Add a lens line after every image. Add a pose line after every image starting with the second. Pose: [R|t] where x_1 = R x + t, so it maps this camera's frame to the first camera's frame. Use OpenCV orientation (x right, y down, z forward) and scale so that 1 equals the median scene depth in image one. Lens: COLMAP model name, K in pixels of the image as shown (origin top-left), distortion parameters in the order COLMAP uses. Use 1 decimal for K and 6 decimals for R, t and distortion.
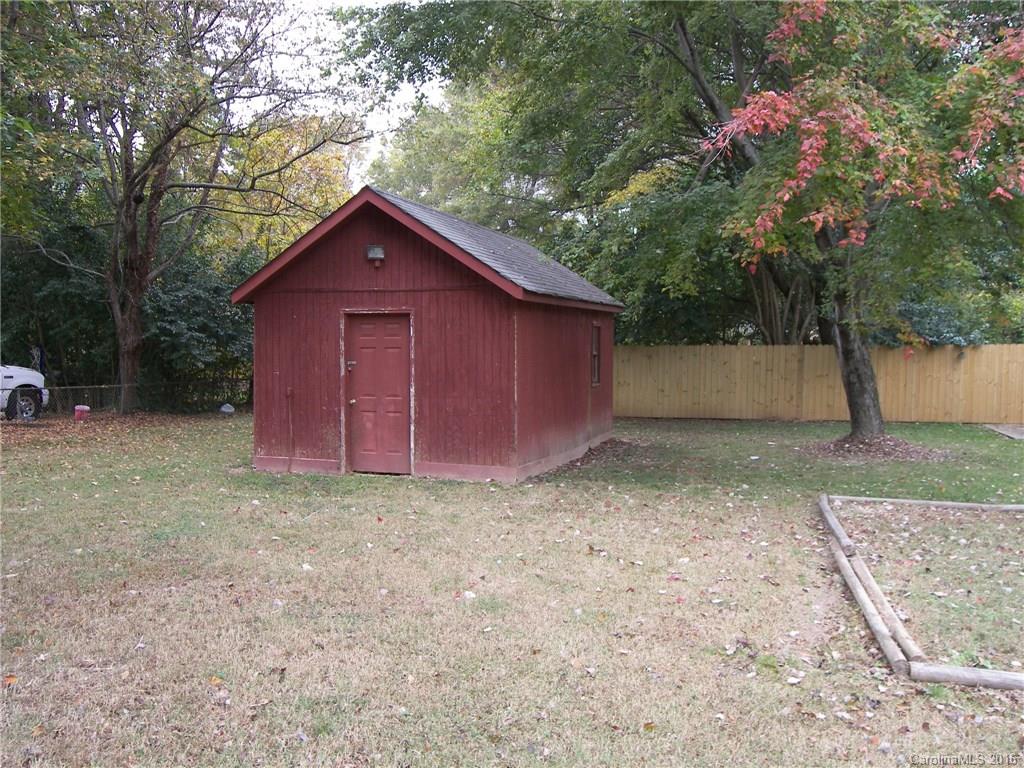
lens RADIAL K [[849.5, 0, 512.0], [0, 849.5, 384.0], [0, 0, 1]] dist [-0.050105, 0.001596]
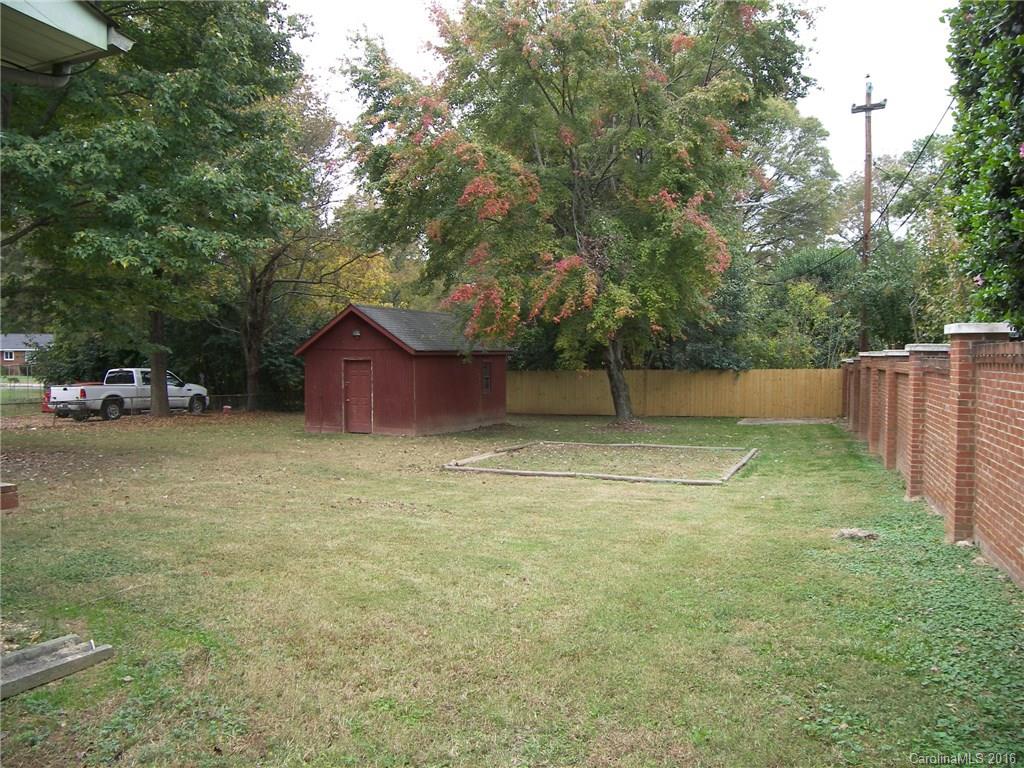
lens RADIAL K [[718.8, 0, 512.0], [0, 718.8, 384.0], [0, 0, 1]] dist [-0.146838, 0.099425]
pose [[0.996678, -0.002250, -0.081414, 0.222047], [0.000767, 0.999833, -0.018243, 0.007386], [0.081442, 0.018120, 0.996513, -0.461141]]
